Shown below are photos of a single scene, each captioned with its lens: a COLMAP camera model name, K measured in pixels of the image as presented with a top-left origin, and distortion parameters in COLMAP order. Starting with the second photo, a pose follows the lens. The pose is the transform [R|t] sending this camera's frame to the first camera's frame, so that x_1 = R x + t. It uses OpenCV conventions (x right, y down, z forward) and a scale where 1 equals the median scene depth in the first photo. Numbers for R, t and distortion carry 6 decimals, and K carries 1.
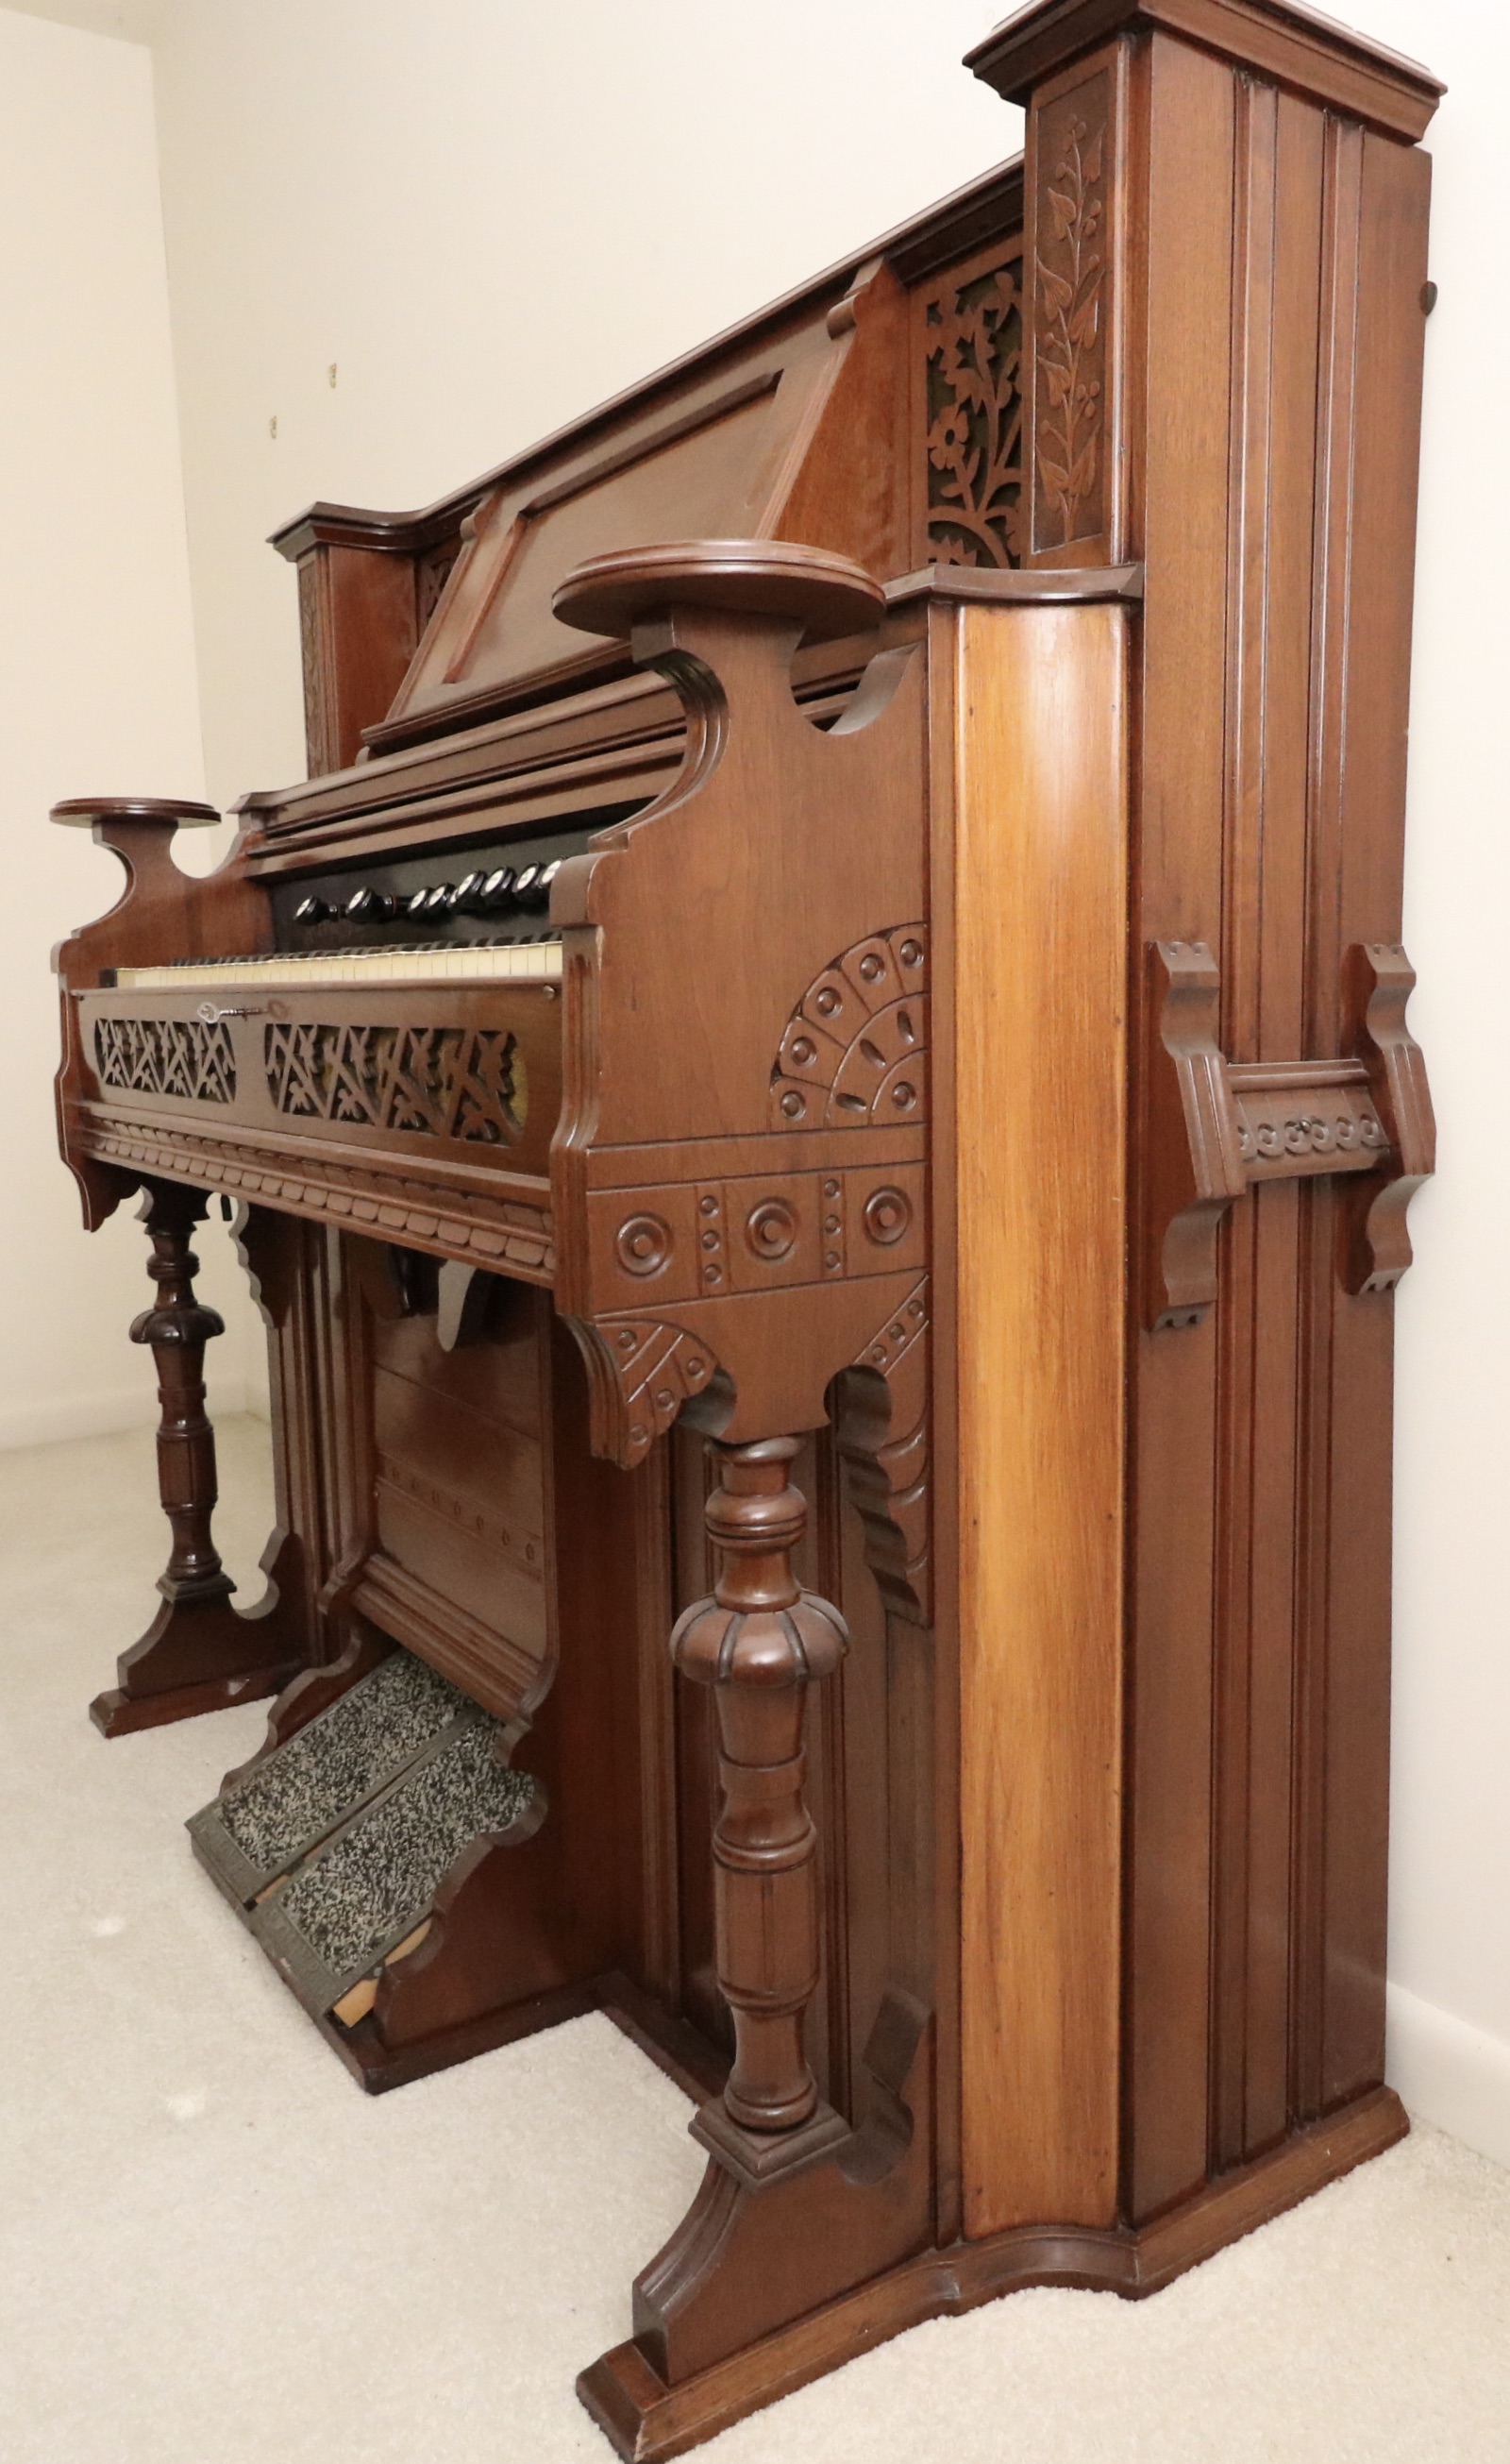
lens RADIAL K [[1722.6, 0, 837.8], [0, 1722.6, 1209.5], [0, 0, 1]] dist [-0.009062, 0.001857]
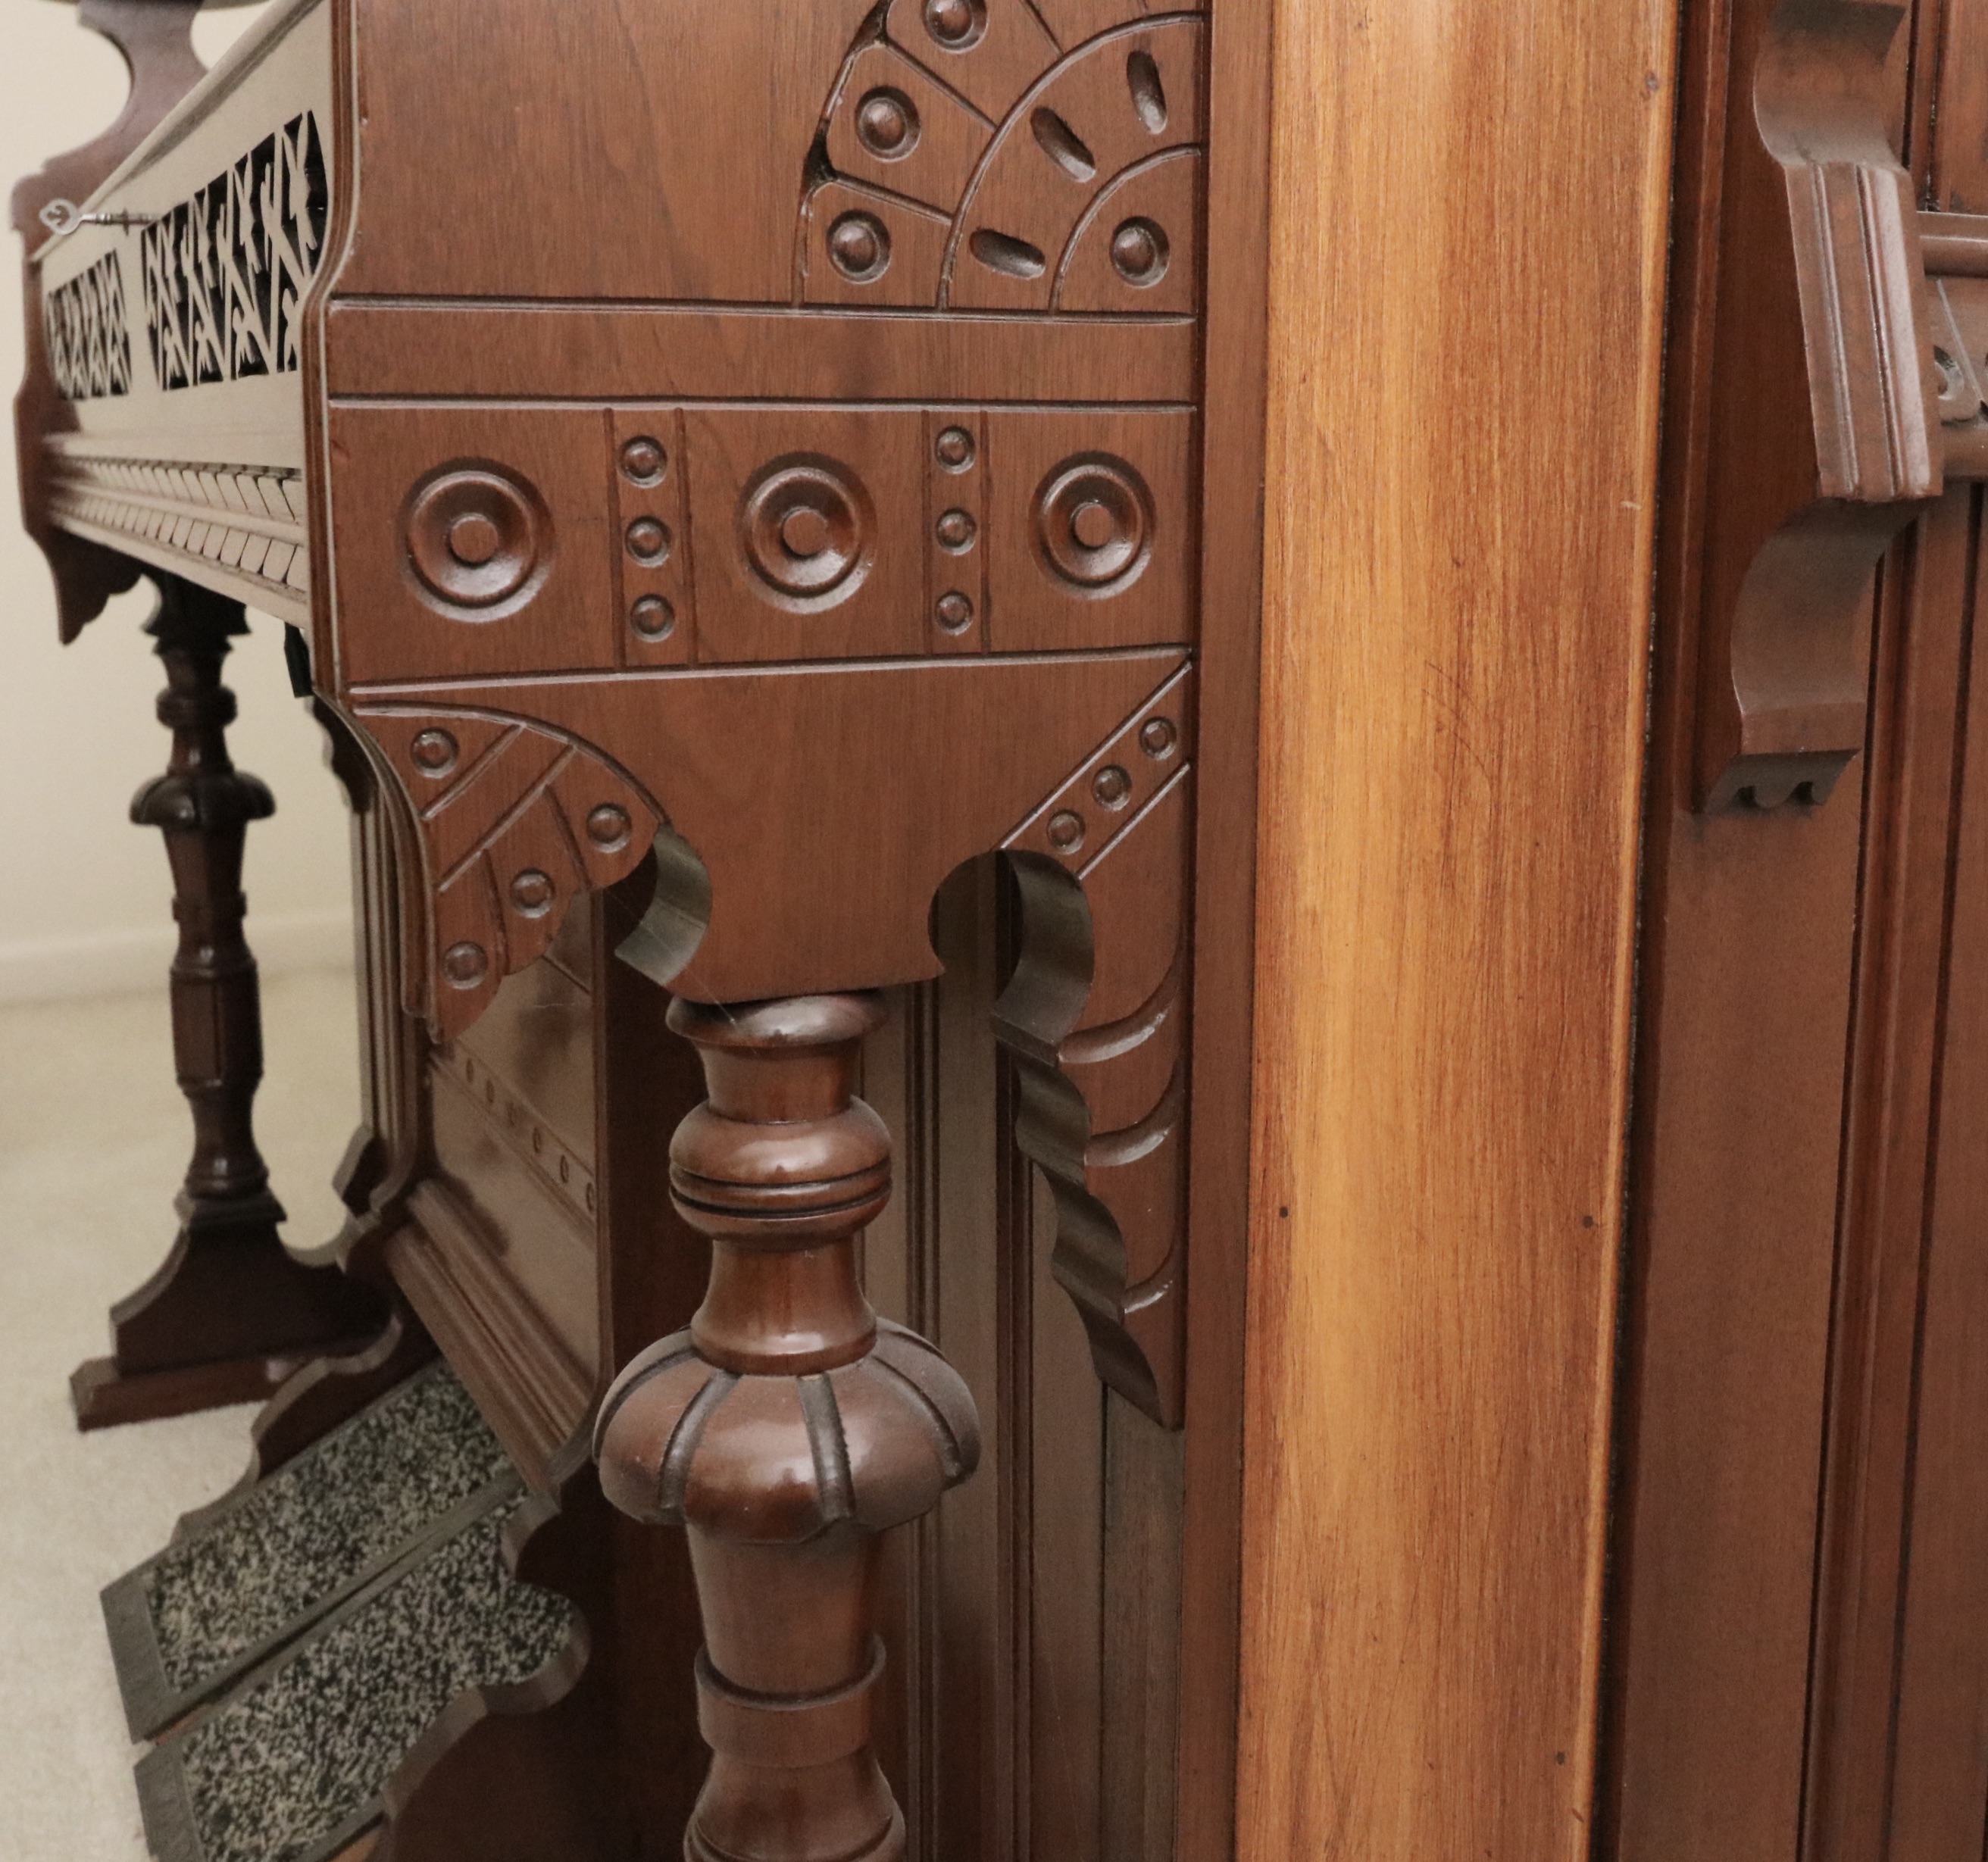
lens RADIAL K [[2362.5, 0, 985.4], [0, 2362.5, 839.8], [0, 0, 1]] dist [-0.007829, 0.000000]
pose [[0.983082, 0.046452, -0.177180, 0.106388], [-0.038526, 0.998108, 0.047917, 0.054423], [0.179070, -0.040281, 0.983011, 0.363520]]
